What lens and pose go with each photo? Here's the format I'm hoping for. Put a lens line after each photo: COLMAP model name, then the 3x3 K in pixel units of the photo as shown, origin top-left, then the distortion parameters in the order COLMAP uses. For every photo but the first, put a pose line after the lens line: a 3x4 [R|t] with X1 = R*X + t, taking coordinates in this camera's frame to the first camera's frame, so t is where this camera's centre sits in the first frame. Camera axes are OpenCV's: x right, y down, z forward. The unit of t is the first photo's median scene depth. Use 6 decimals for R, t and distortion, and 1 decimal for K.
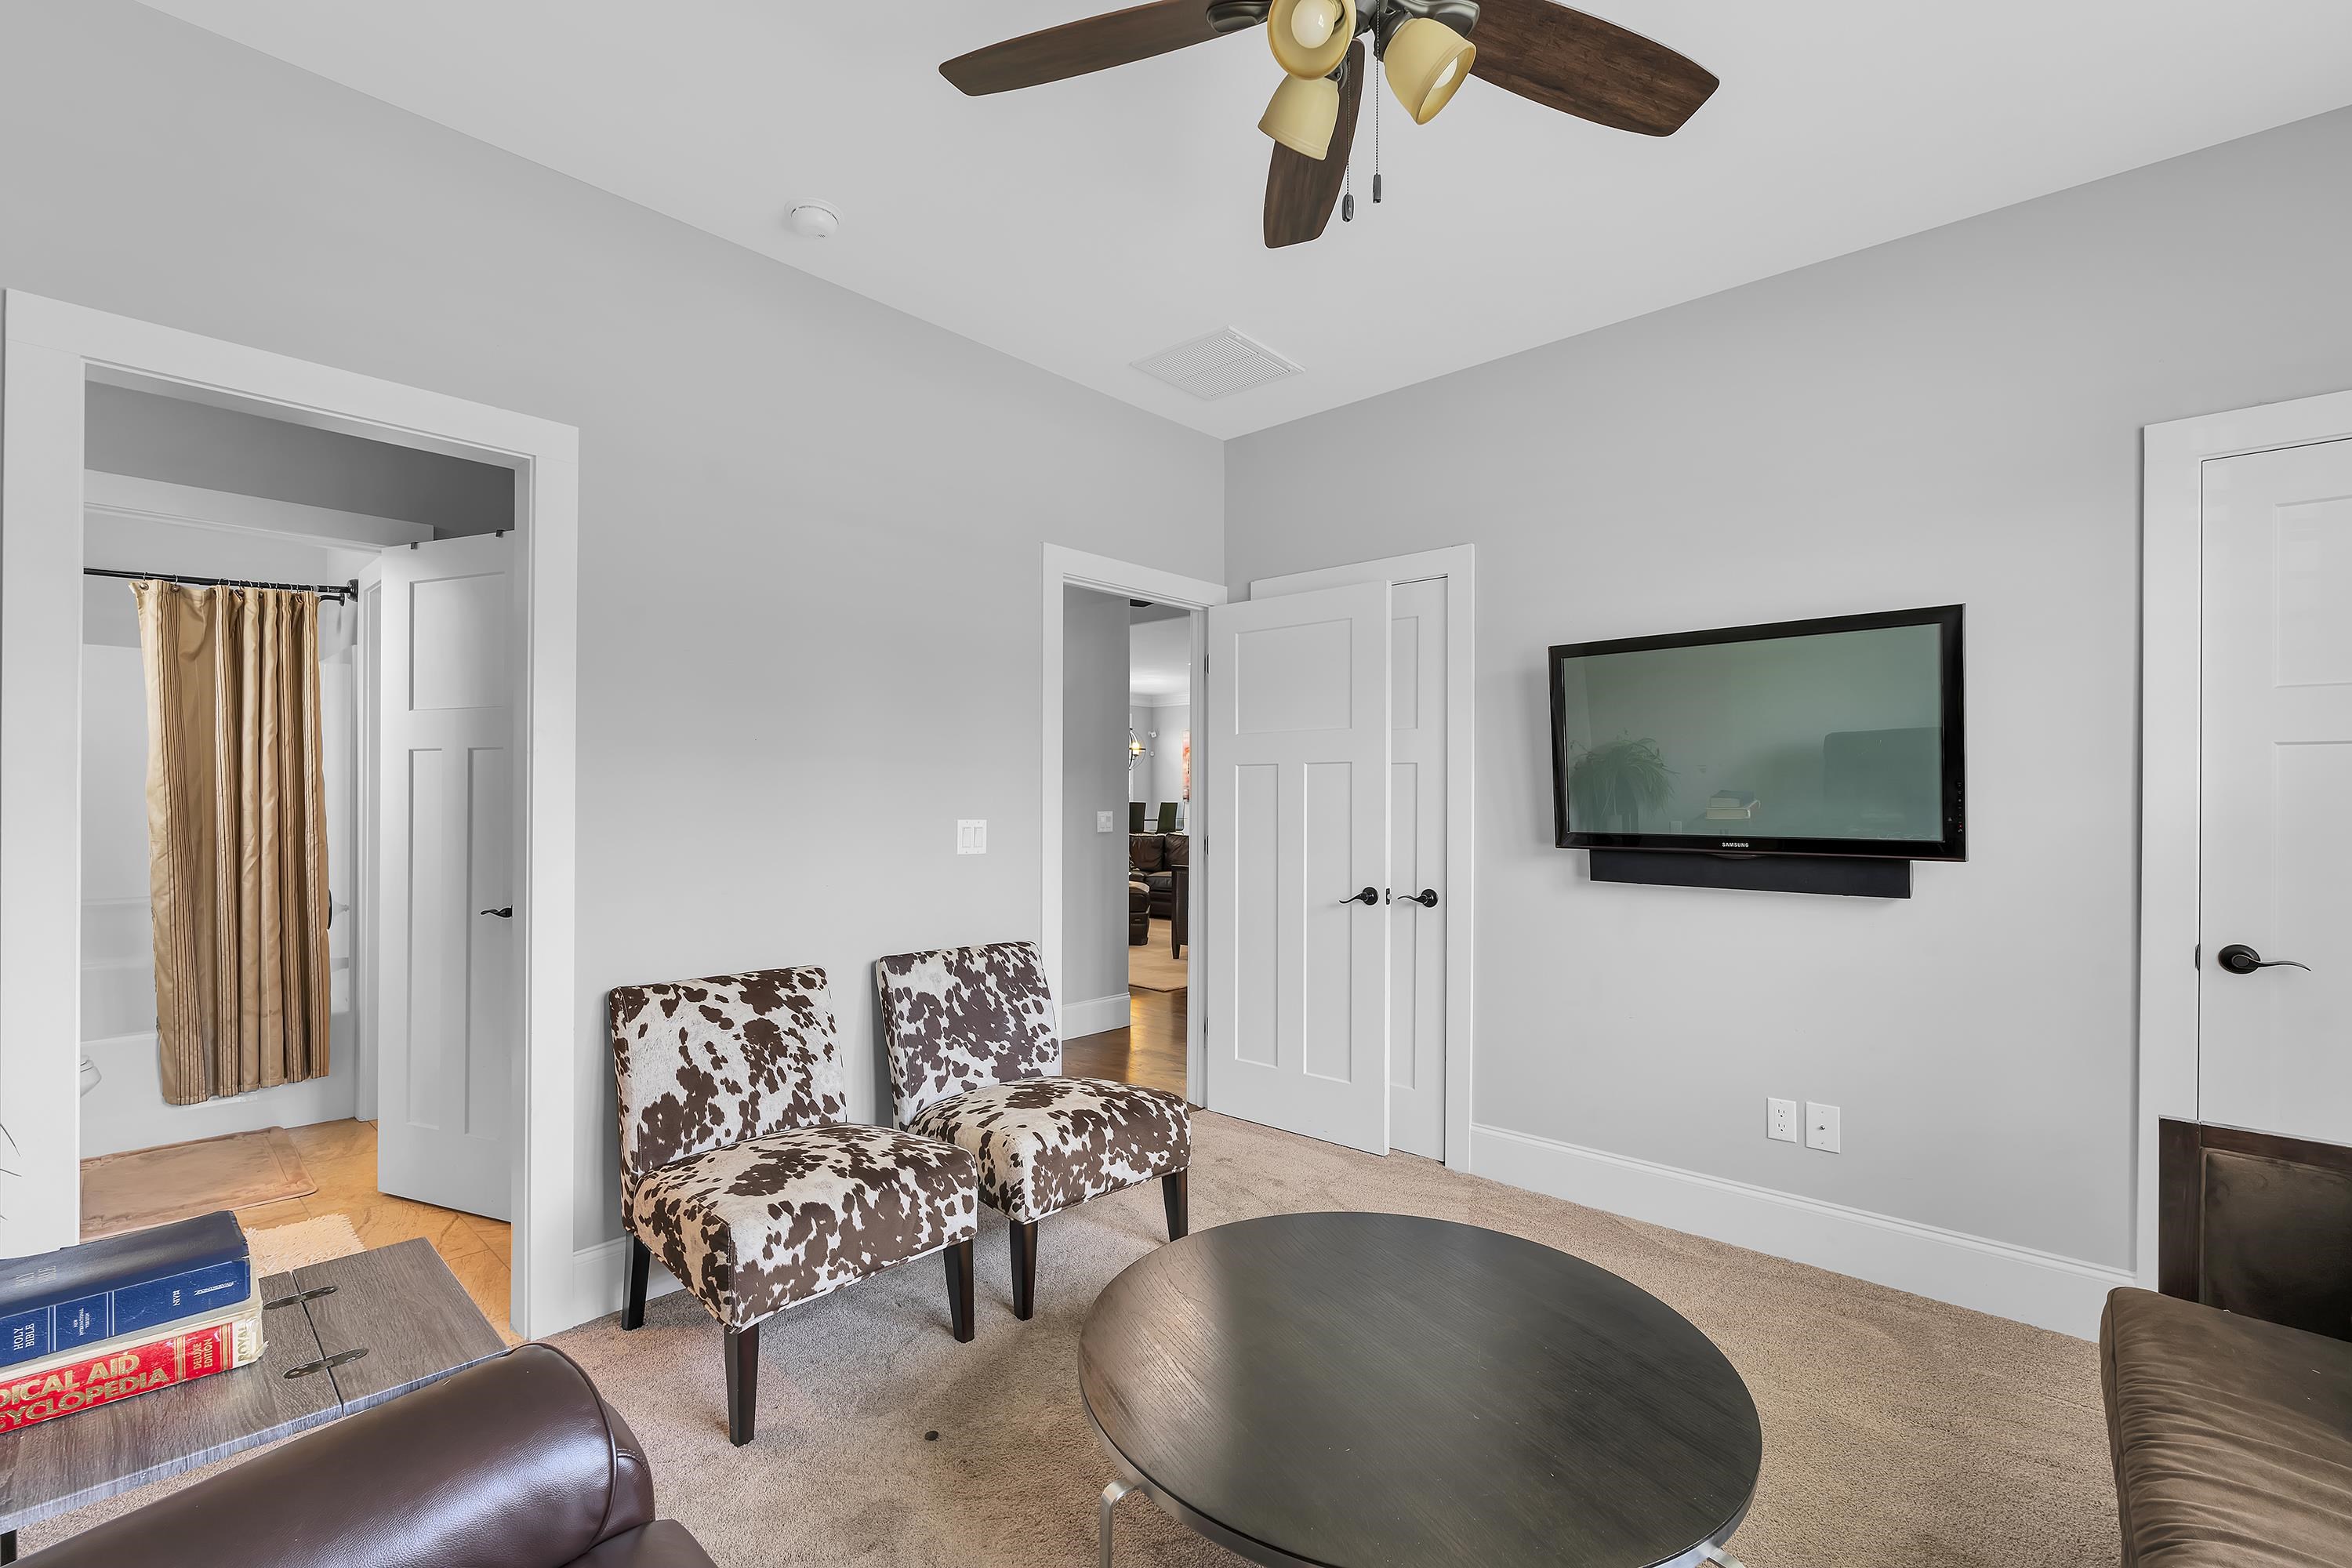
lens RADIAL K [[1027.0, 0, 1161.2], [0, 1027.0, 804.9], [0, 0, 1]] dist [-0.007866, 0.001287]
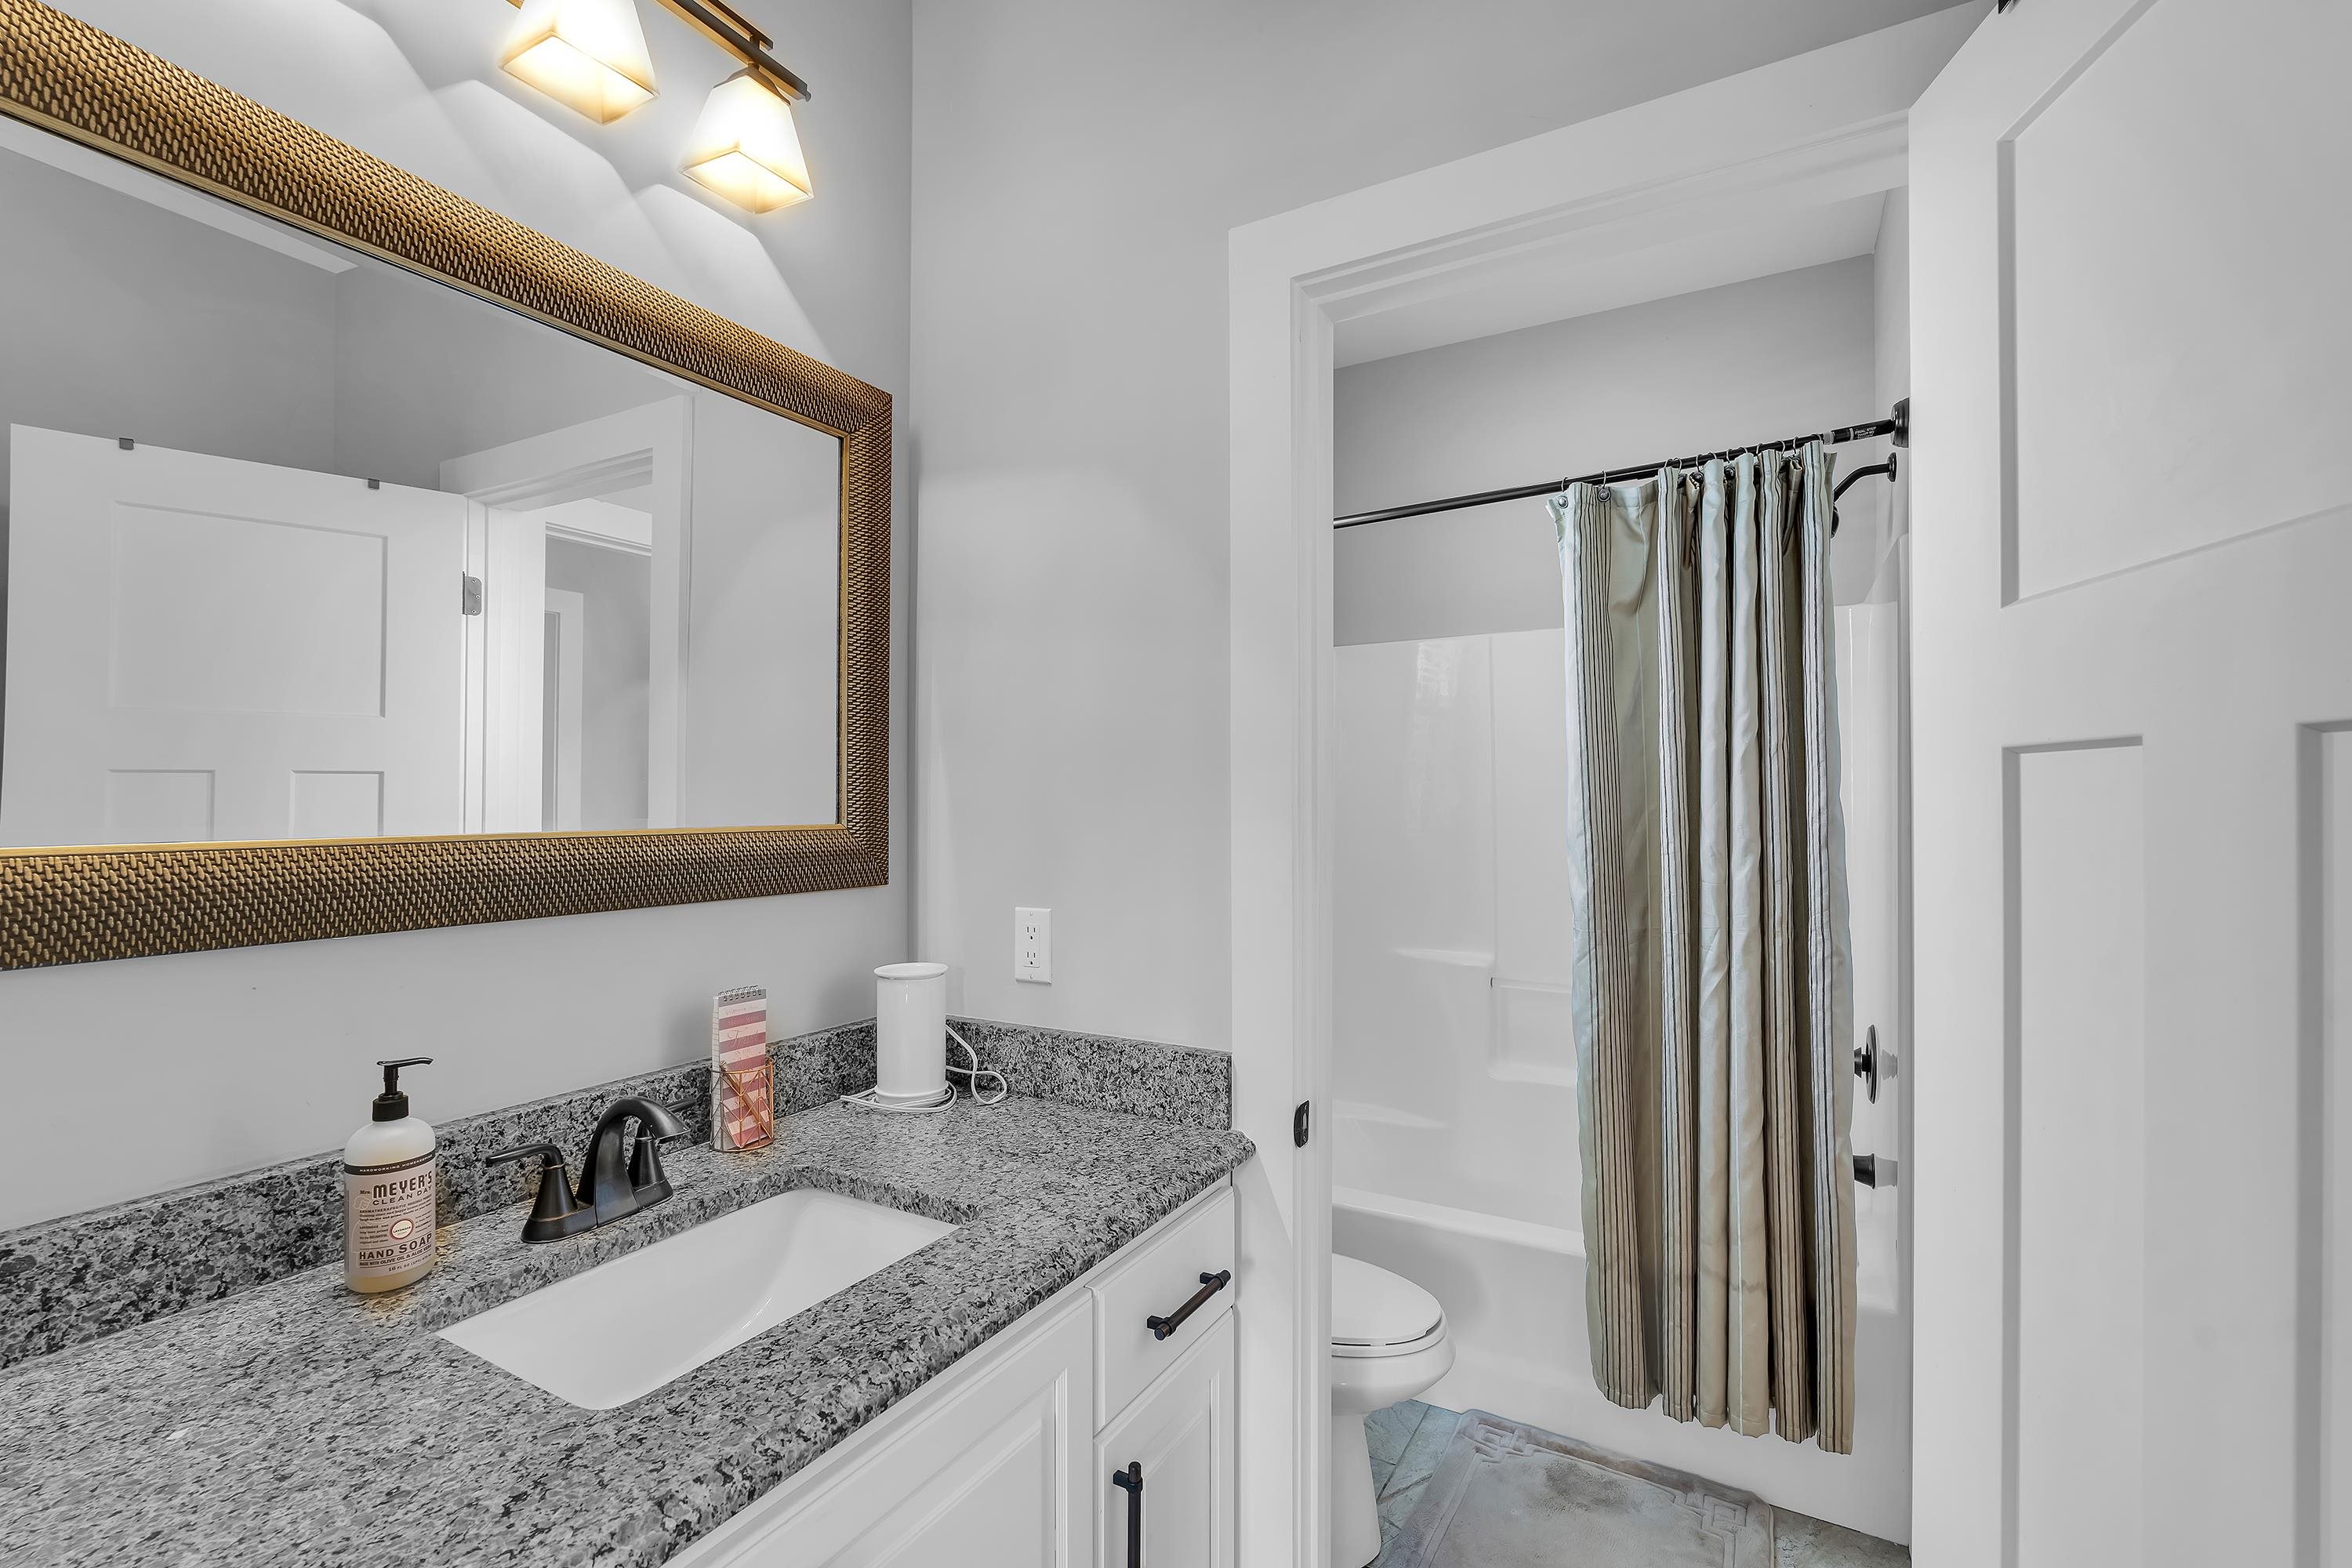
lens RADIAL K [[1027.0, 0, 1158.9], [0, 1027.0, 802.0], [0, 0, 1]] dist [-0.007866, 0.001287]
pose [[0.284336, -0.011439, -0.958657, -0.463946], [-0.003850, 0.999907, -0.013073, -0.027221], [0.958717, 0.007408, 0.284265, 0.572867]]
